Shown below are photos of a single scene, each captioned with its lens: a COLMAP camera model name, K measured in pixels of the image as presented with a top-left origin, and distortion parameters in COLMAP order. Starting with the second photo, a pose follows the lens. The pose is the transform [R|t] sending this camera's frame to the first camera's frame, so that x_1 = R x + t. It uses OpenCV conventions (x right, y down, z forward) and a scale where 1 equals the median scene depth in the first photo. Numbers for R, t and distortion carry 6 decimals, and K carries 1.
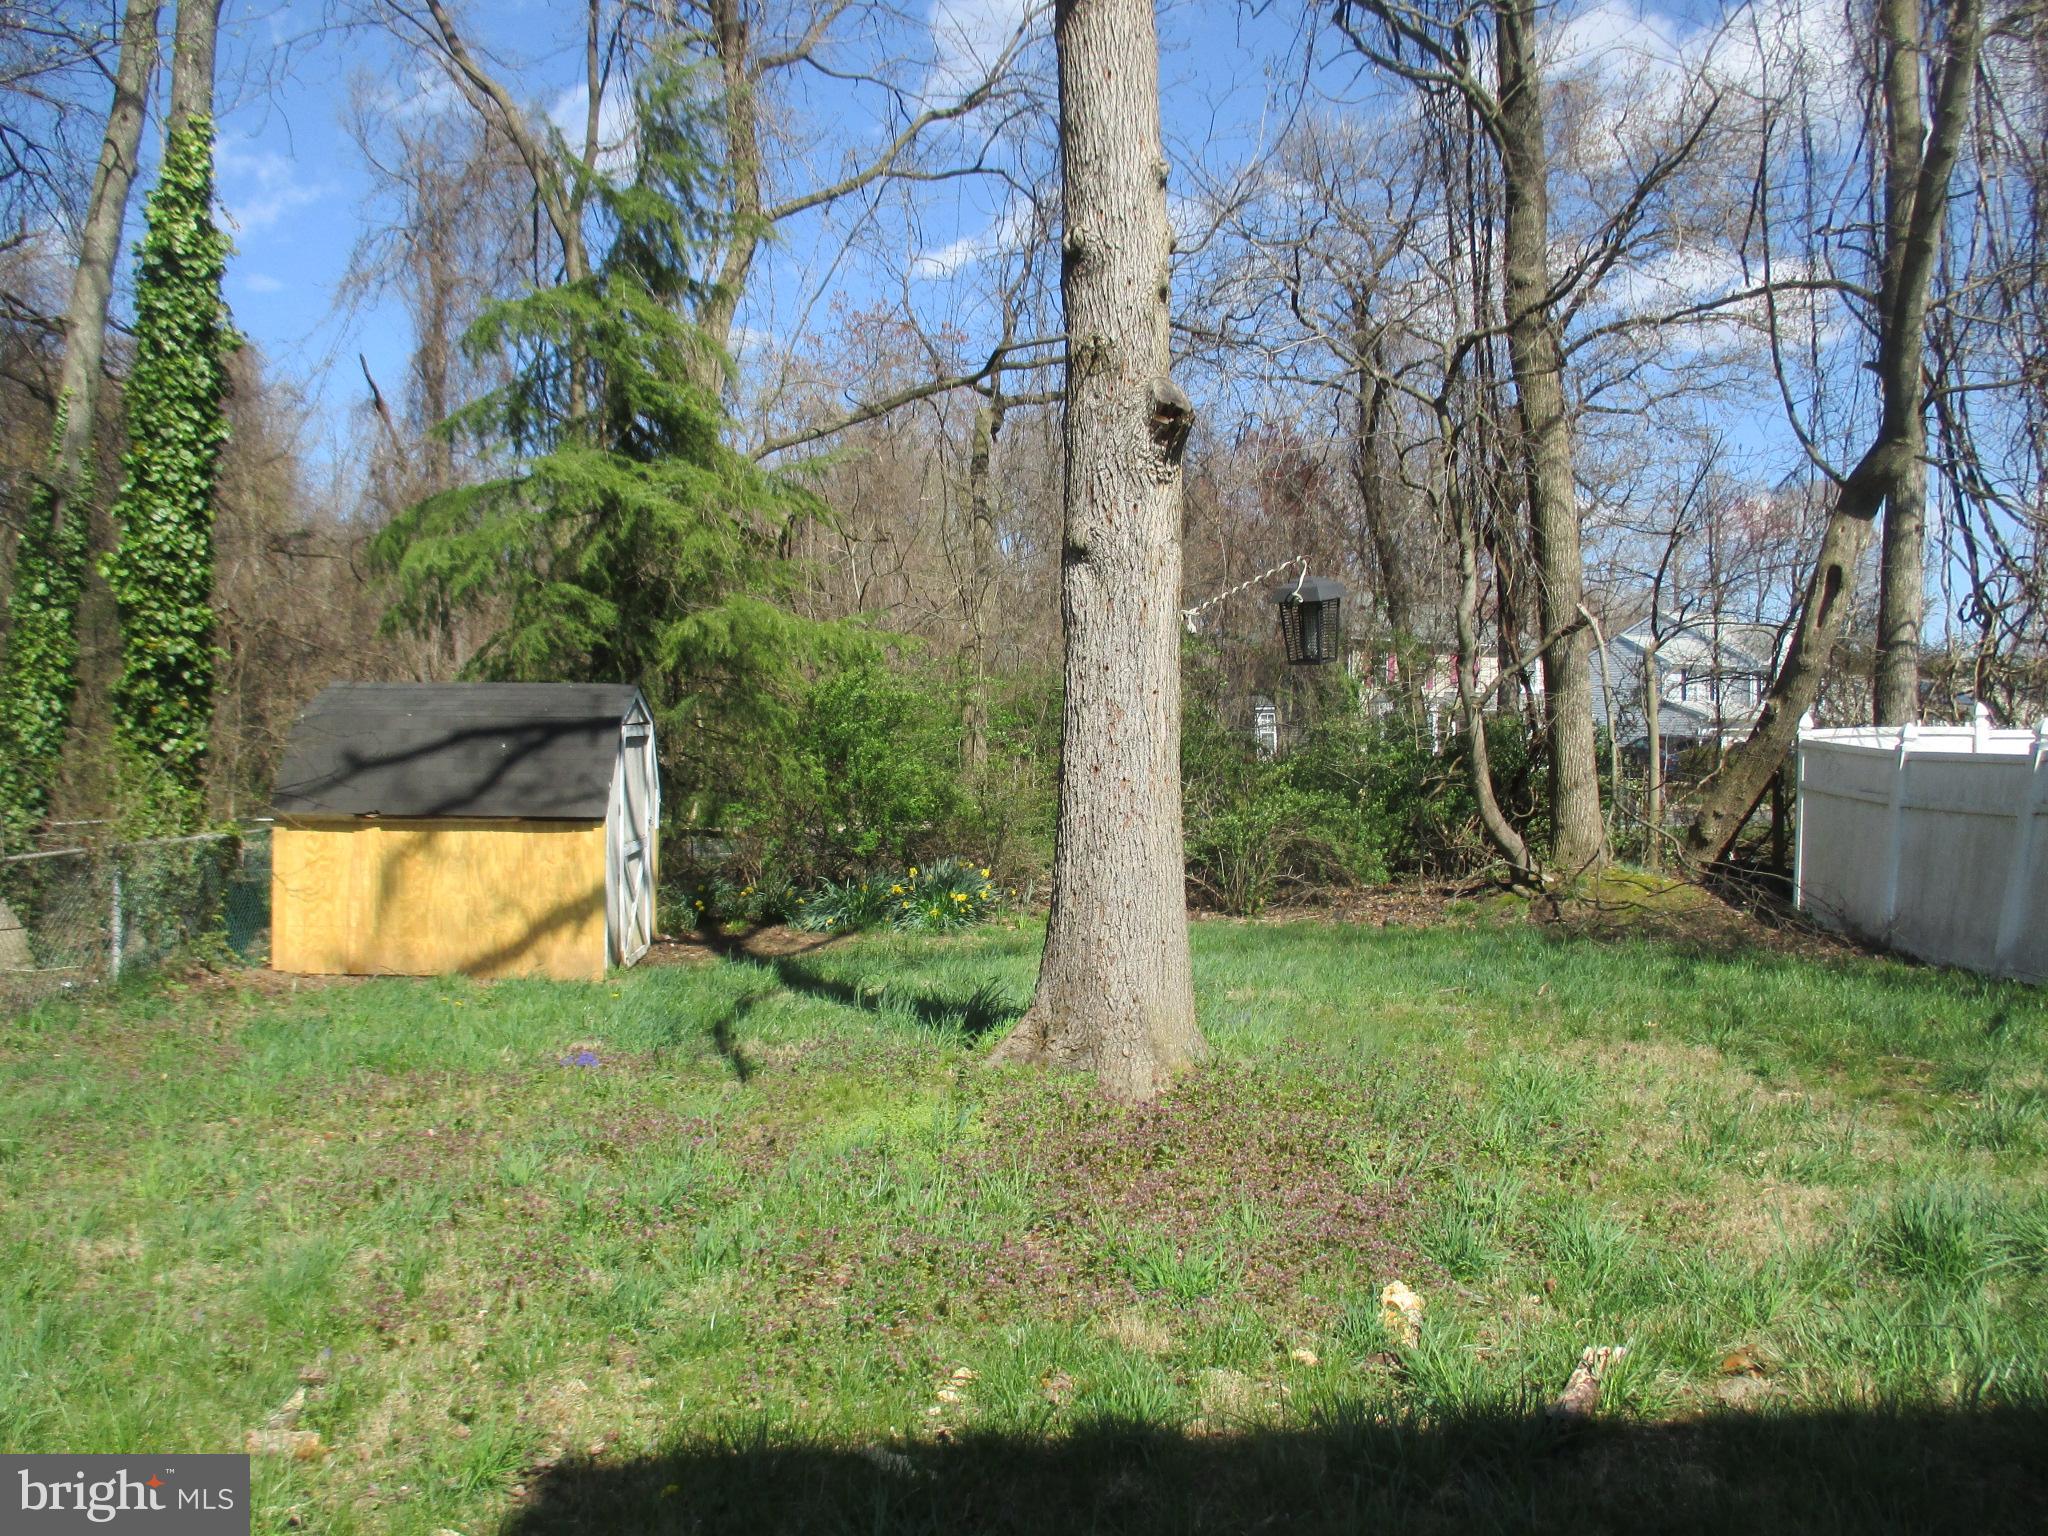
lens RADIAL K [[1703.2, 0, 1023.0], [0, 1703.2, 766.0], [0, 0, 1]] dist [-0.038453, 0.027696]
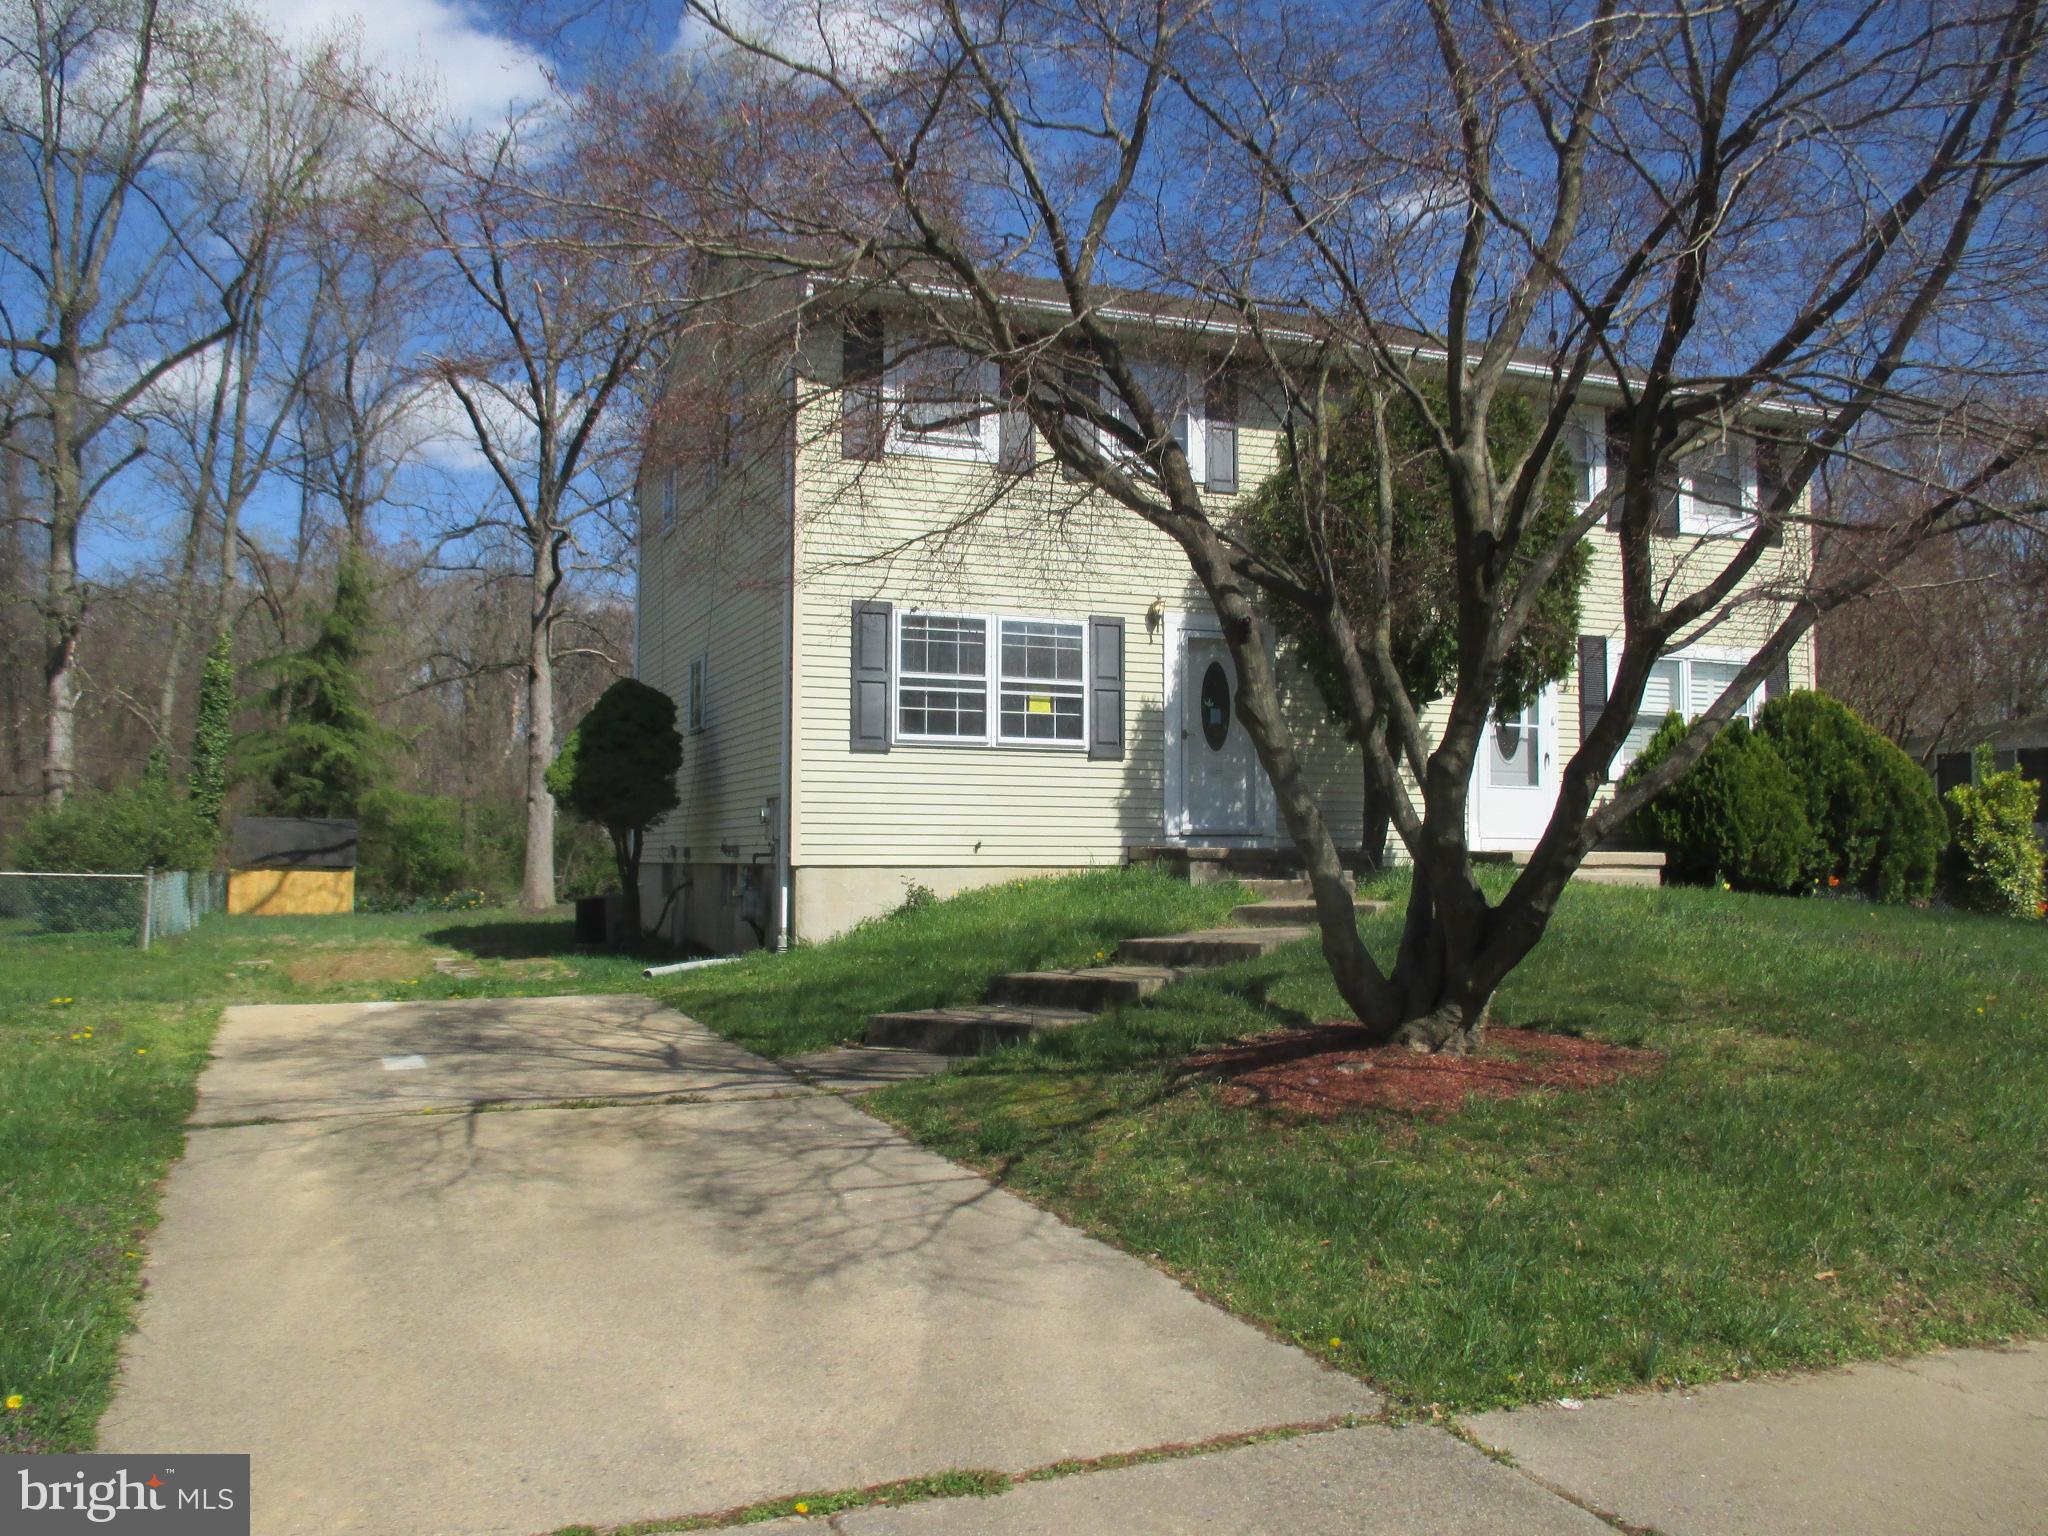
lens RADIAL K [[1703.2, 0, 1011.1], [0, 1703.2, 759.6], [0, 0, 1]] dist [-0.038453, 0.027696]
pose [[0.944152, 0.022469, 0.328744, -0.247483], [-0.000270, 0.997725, -0.067419, 0.074152], [-0.329511, 0.063565, 0.942010, -3.654731]]
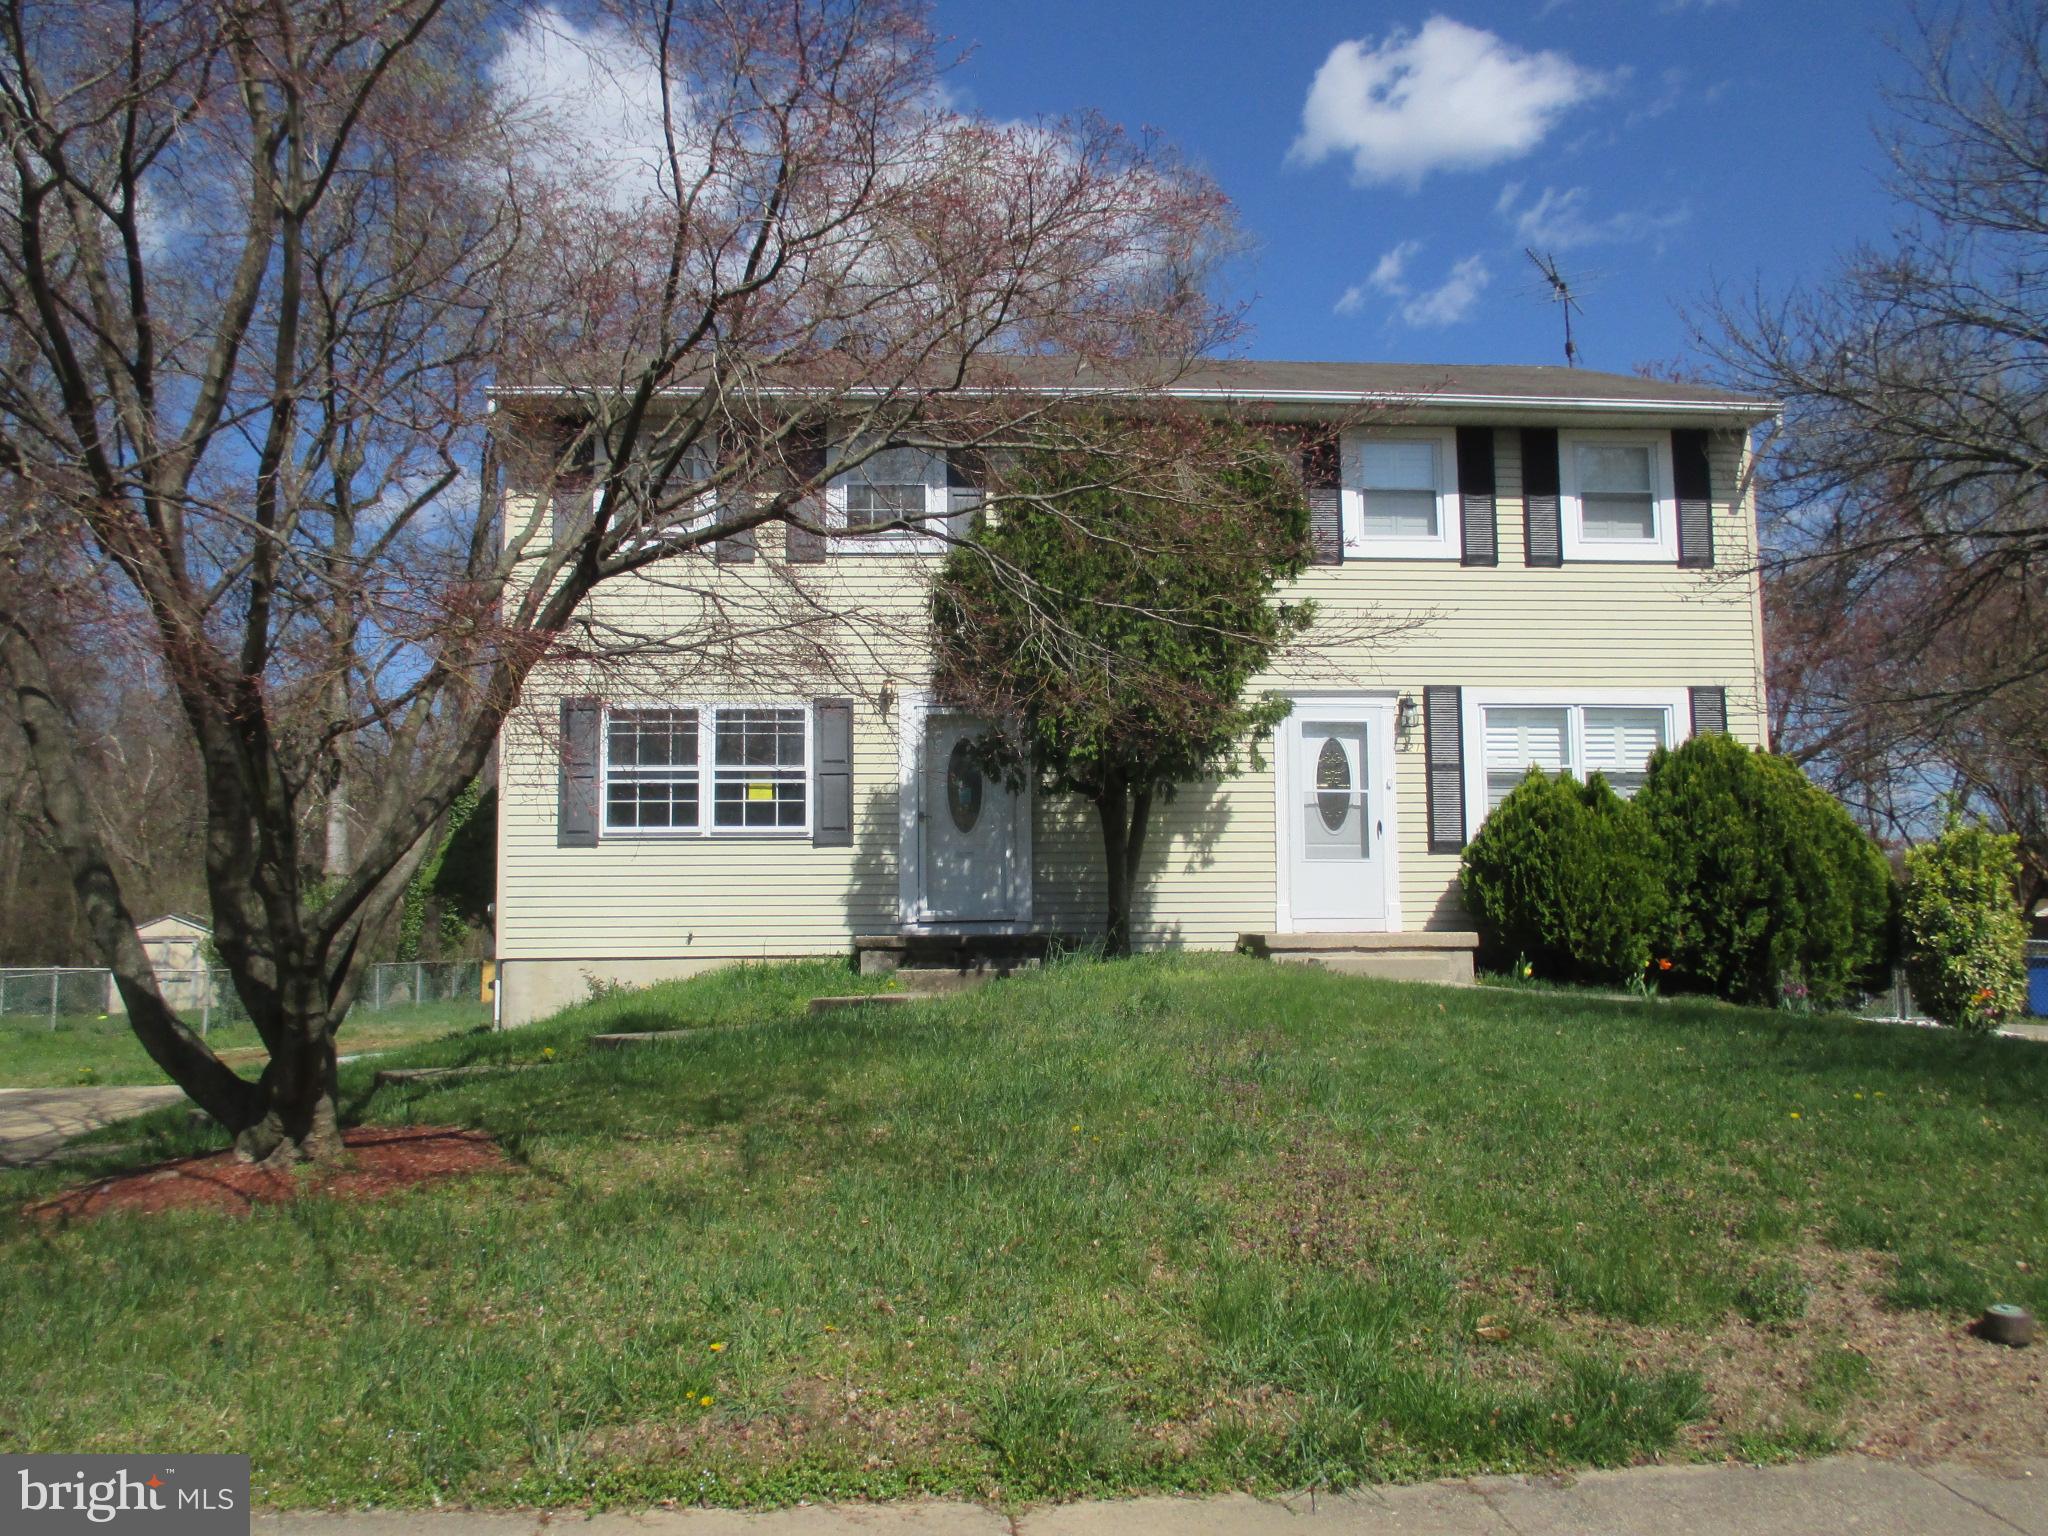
lens RADIAL K [[1703.2, 0, 1014.2], [0, 1703.2, 765.1], [0, 0, 1]] dist [-0.038453, 0.027696]
pose [[0.999645, -0.008141, 0.025359, 0.784259], [0.010949, 0.993575, -0.112641, 0.068432], [-0.024279, 0.112878, 0.993312, -3.763259]]
